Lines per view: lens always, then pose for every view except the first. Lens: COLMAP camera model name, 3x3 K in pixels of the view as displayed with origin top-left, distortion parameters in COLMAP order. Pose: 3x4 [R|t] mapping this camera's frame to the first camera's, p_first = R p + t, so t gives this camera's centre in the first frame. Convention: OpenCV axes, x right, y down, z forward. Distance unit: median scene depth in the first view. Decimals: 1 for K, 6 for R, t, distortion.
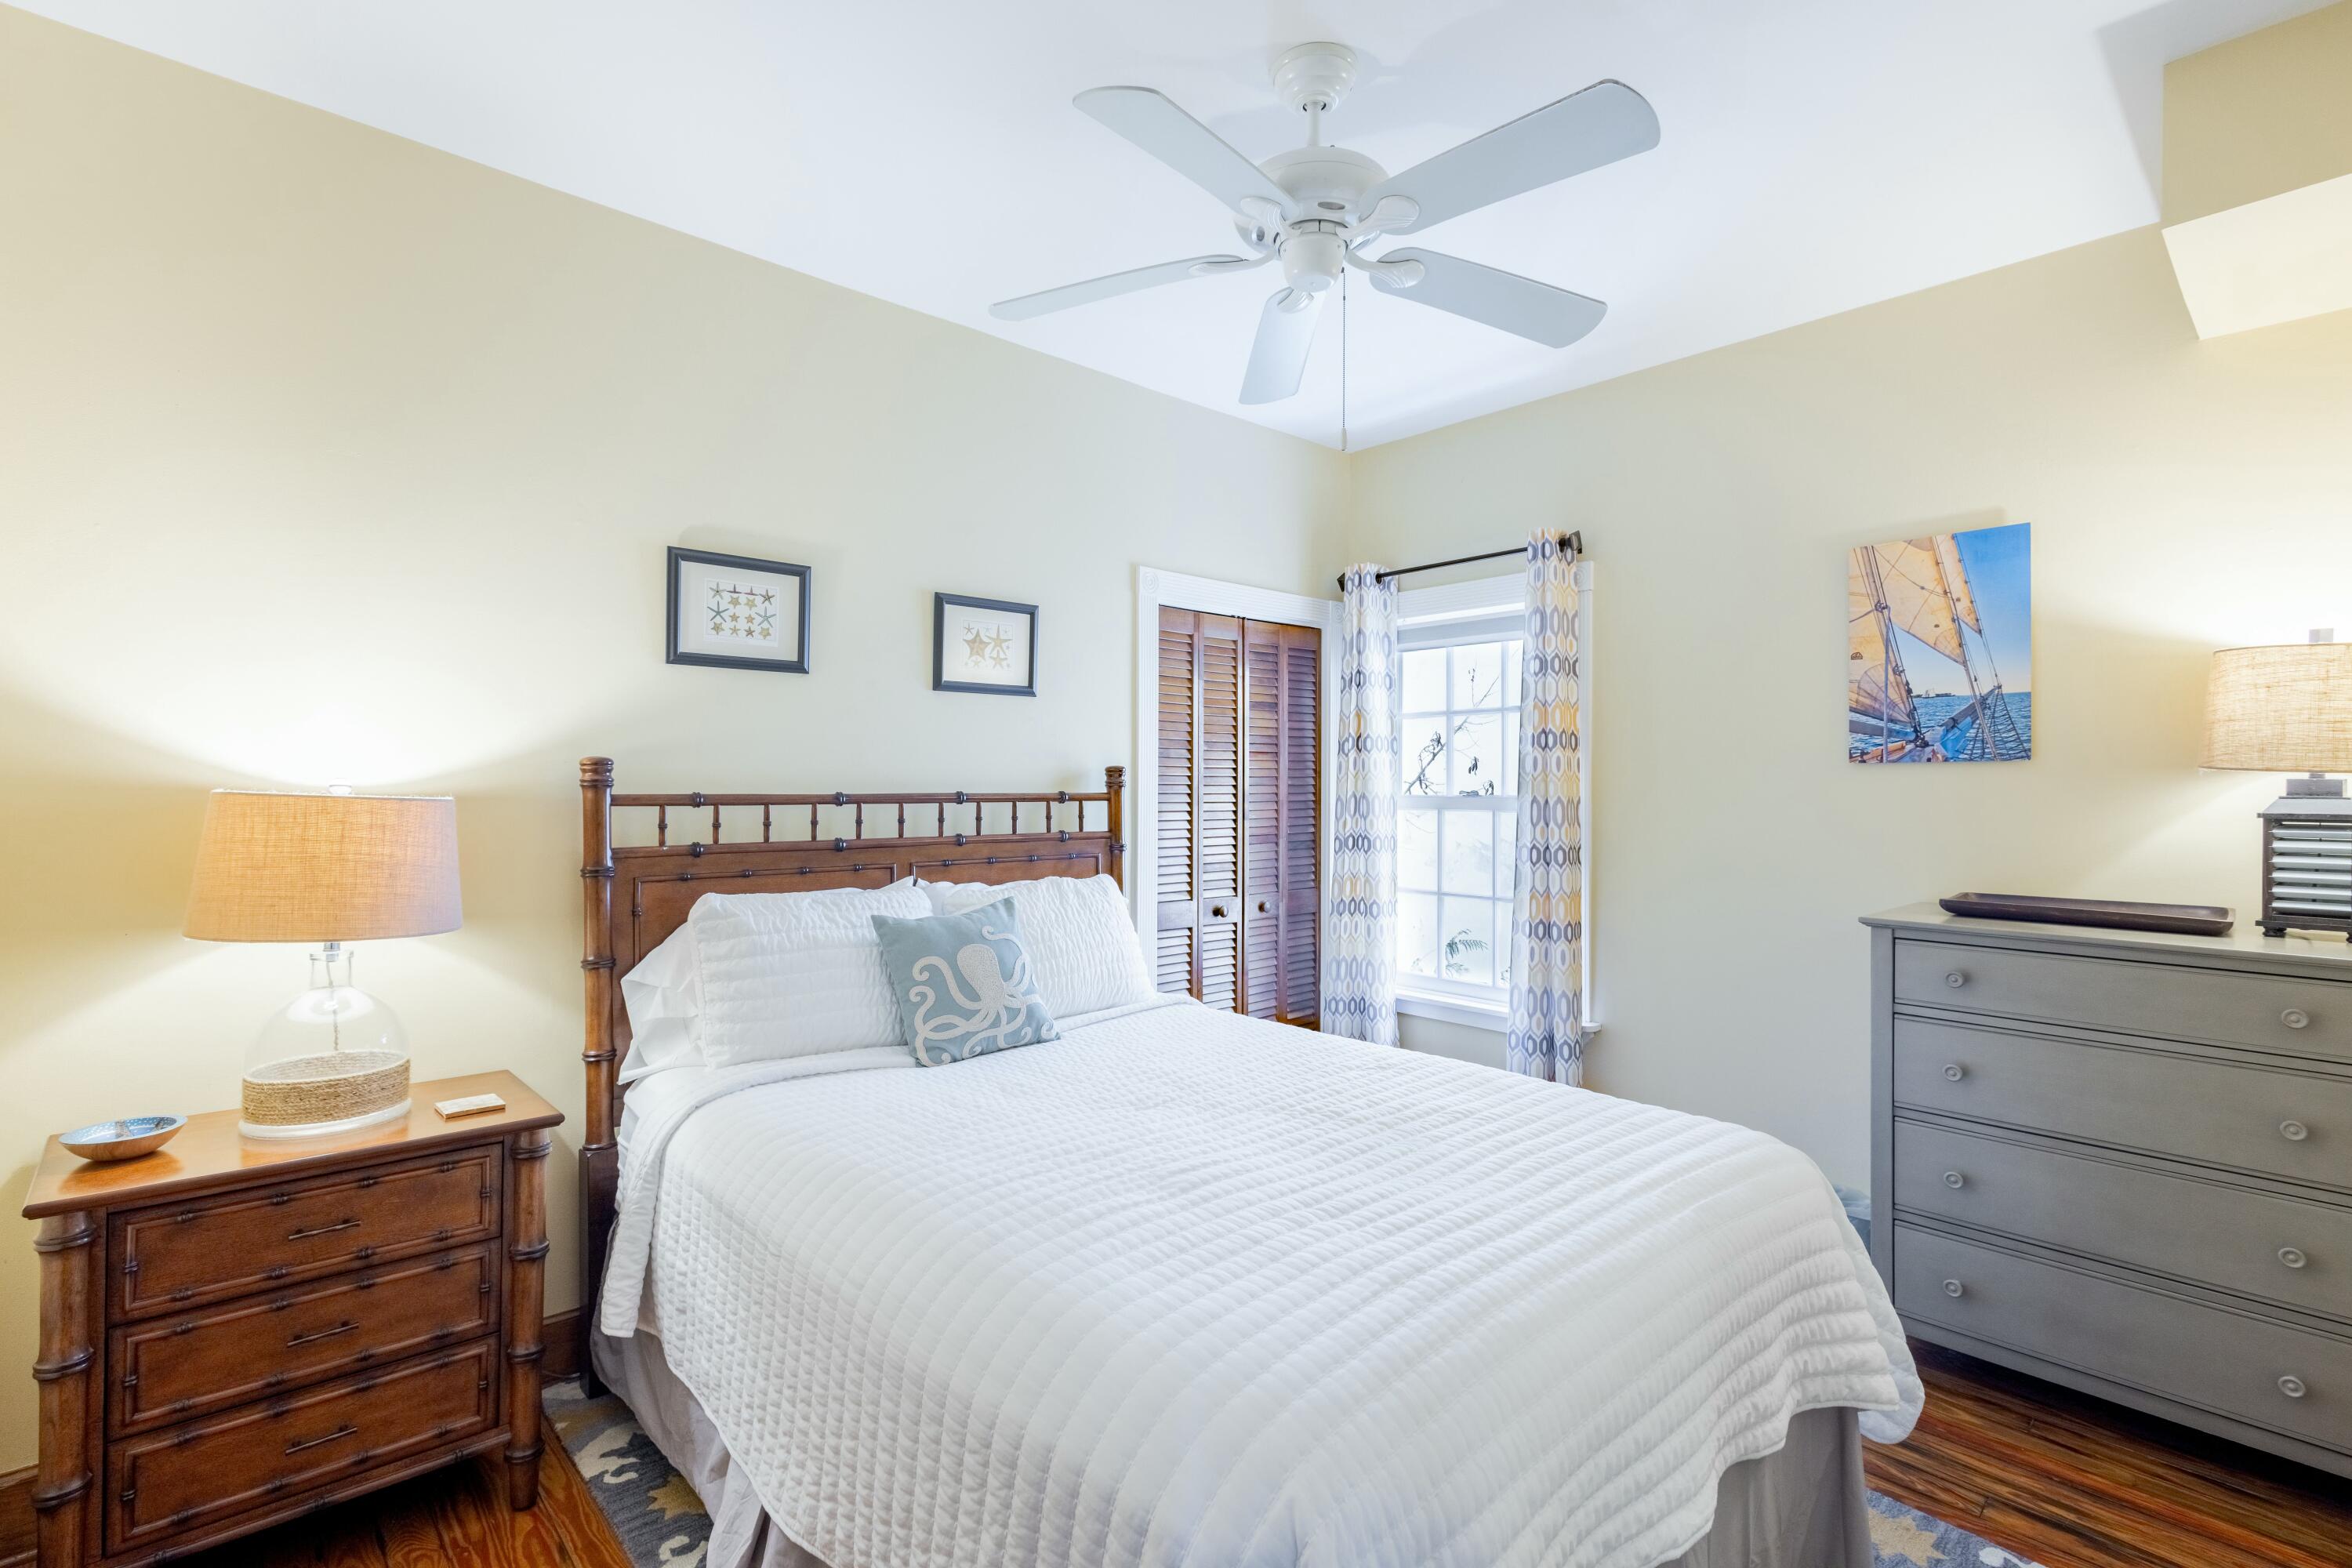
lens RADIAL K [[1080.6, 0, 1176.1], [0, 1080.6, 780.1], [0, 0, 1]] dist [0.000728, -0.001172]
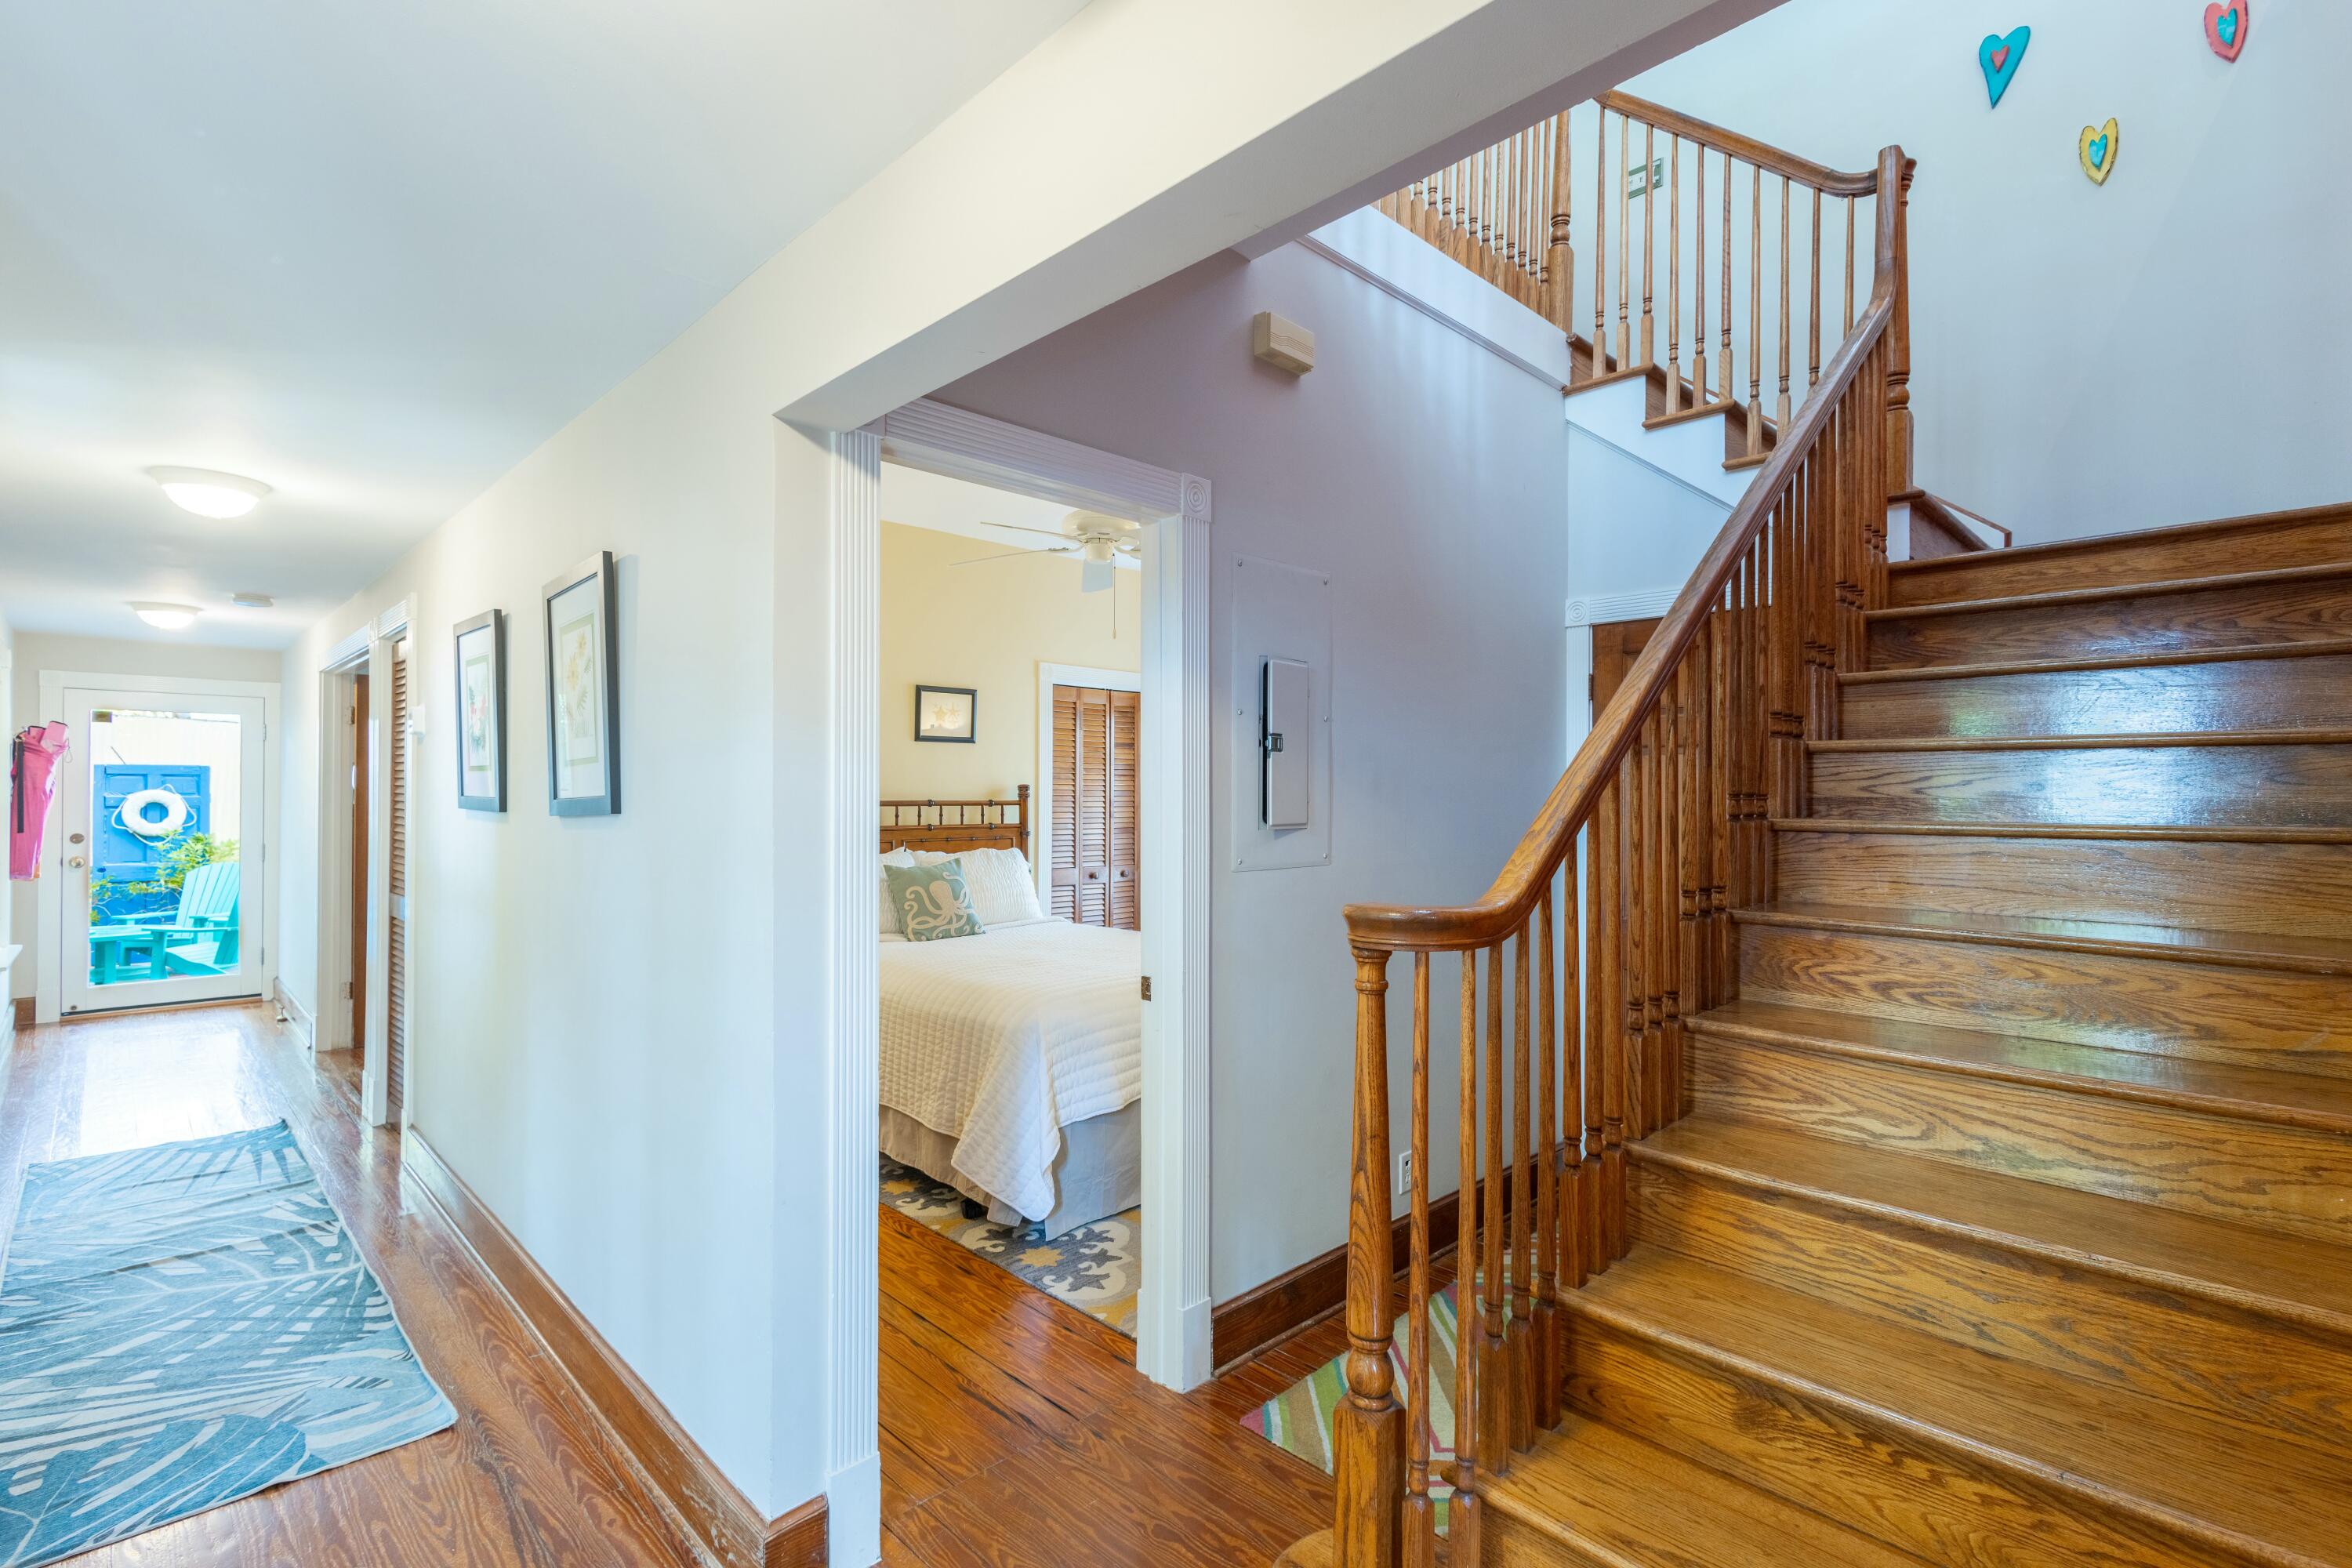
lens RADIAL K [[1080.6, 0, 1174.6], [0, 1080.6, 778.2], [0, 0, 1]] dist [0.000728, -0.001172]
pose [[0.999459, 0.000634, 0.032897, 0.127000], [-0.000259, 0.999935, -0.011403, -0.003765], [-0.032902, 0.011388, 0.999394, -0.702485]]
